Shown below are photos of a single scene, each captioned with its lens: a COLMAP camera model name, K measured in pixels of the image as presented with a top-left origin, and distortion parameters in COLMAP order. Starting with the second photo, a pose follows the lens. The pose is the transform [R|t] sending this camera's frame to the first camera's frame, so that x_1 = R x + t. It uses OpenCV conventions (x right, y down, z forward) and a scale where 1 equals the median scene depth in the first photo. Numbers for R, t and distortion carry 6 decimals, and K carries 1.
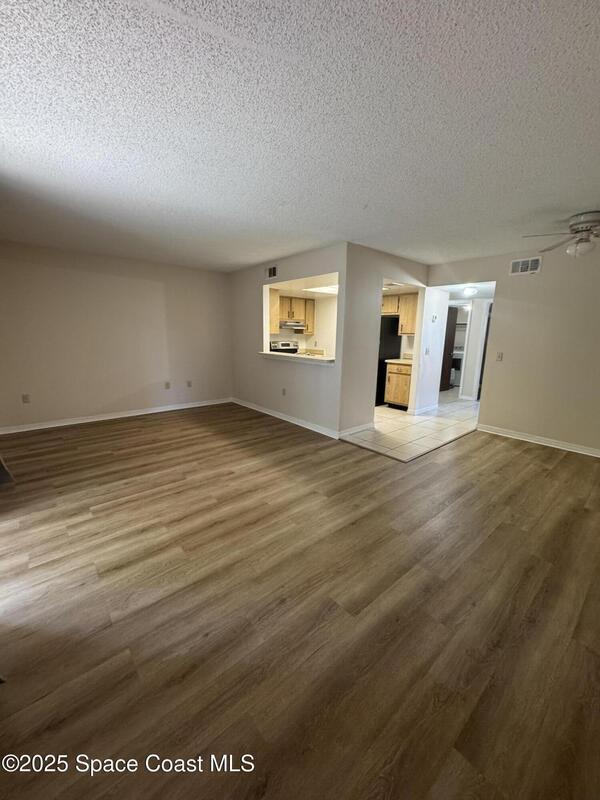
lens RADIAL K [[319.1, 0, 300.0], [0, 319.1, 400.0], [0, 0, 1]] dist [0.000812, 0.000093]
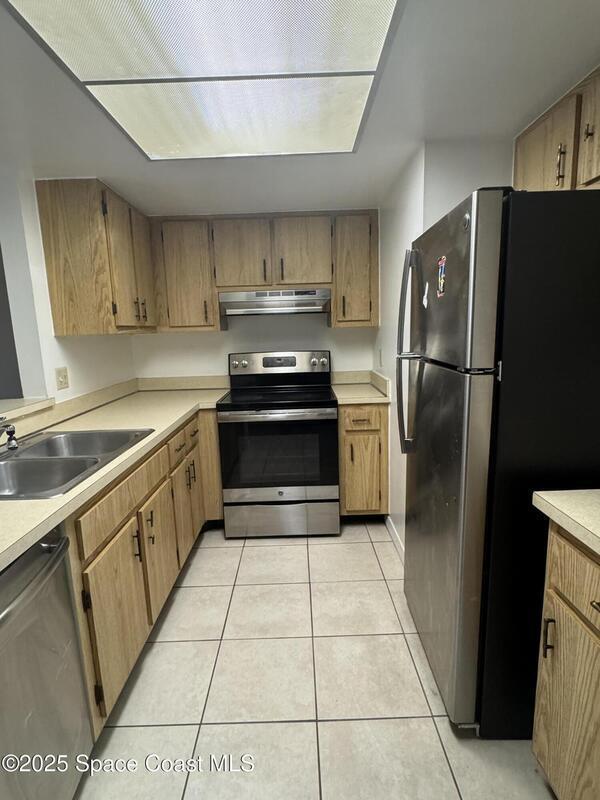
lens RADIAL K [[409.6, 0, 300.0], [0, 409.6, 400.0], [0, 0, 1]] dist [-0.000099, 0.000012]
pose [[0.760871, 0.070697, -0.645040, 0.427887], [-0.092288, 0.995732, 0.000272, -0.224237], [0.642307, 0.059322, 0.764149, 1.136919]]
